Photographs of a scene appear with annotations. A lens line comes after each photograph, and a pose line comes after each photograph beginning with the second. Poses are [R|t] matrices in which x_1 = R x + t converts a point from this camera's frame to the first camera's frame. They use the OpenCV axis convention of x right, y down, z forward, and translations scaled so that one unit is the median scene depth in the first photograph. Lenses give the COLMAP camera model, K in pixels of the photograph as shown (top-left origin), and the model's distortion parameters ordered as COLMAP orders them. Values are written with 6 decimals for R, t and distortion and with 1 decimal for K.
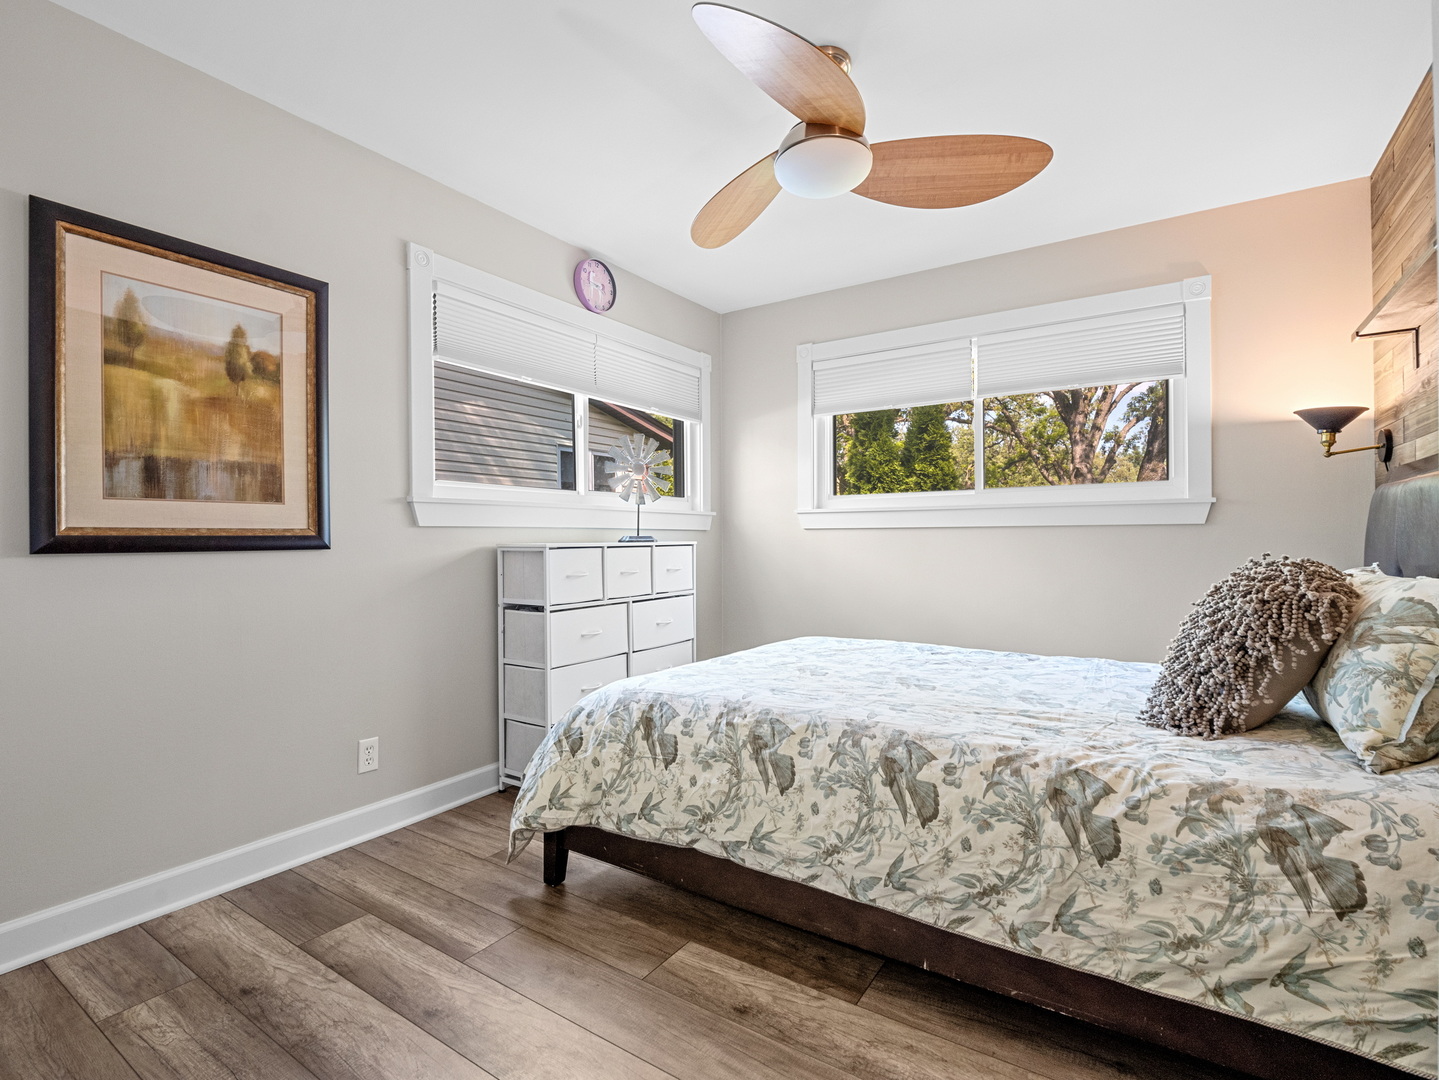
lens RADIAL K [[697.0, 0, 719.5], [0, 697.0, 540.0], [0, 0, 1]] dist [-0.014387, -0.001003]
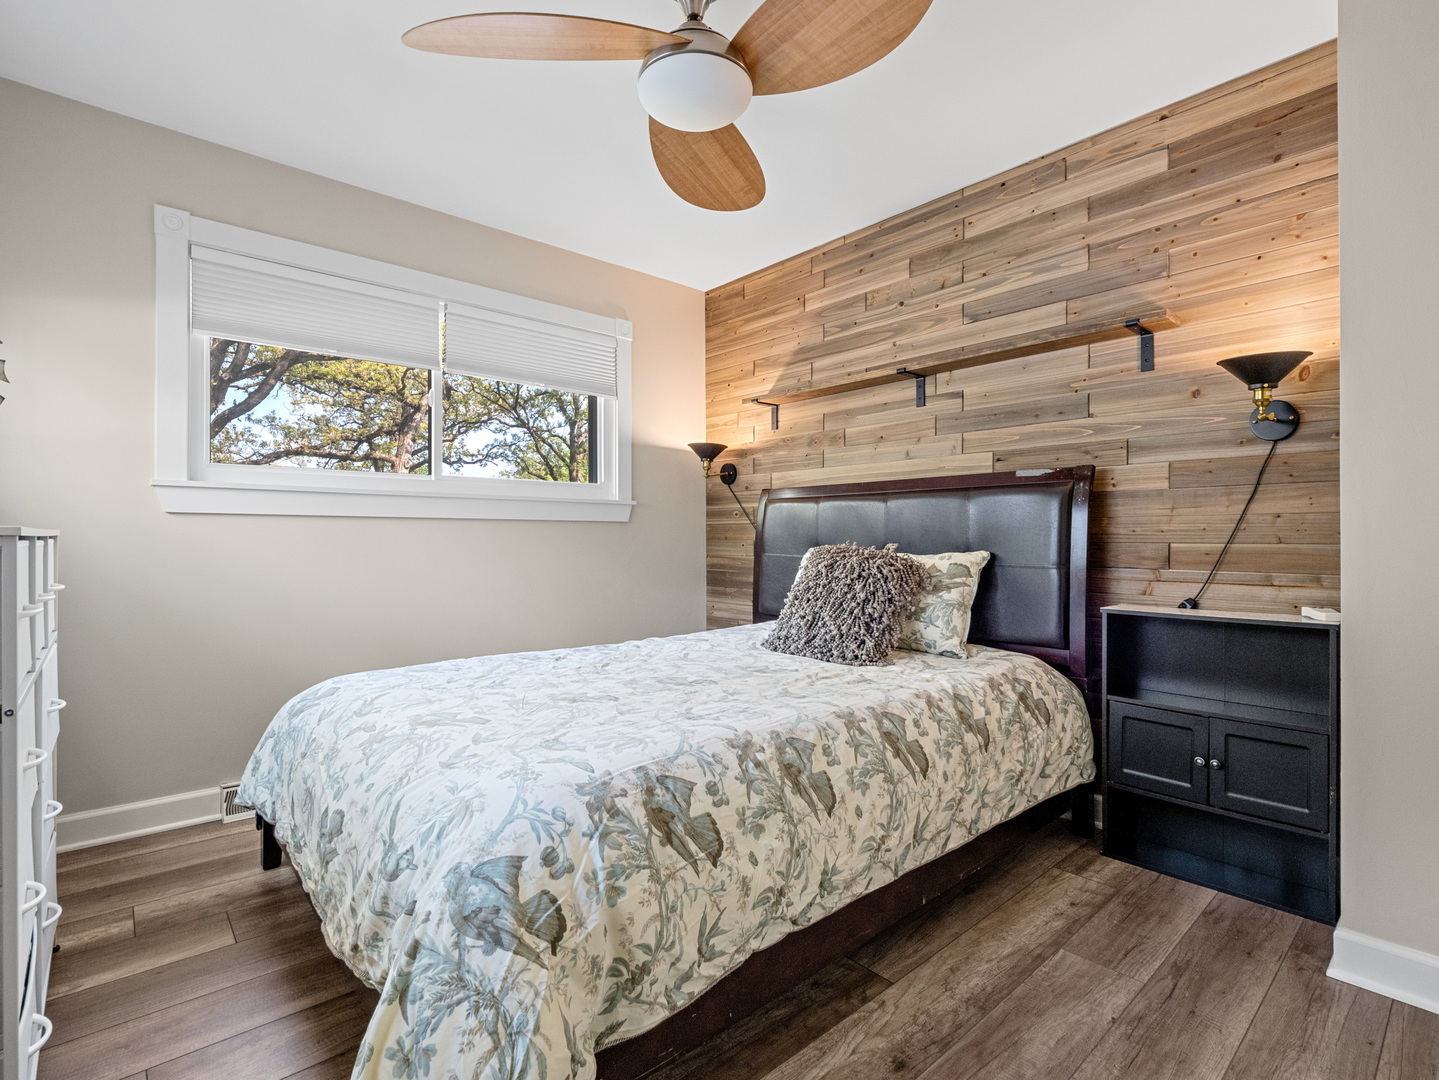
lens RADIAL K [[697.0, 0, 719.5], [0, 697.0, 540.0], [0, 0, 1]] dist [-0.014387, -0.001003]
pose [[0.256099, 0.003921, 0.966642, -0.762162], [-0.000182, 0.999992, -0.004008, 0.022981], [-0.966650, 0.000851, 0.256098, 0.880896]]
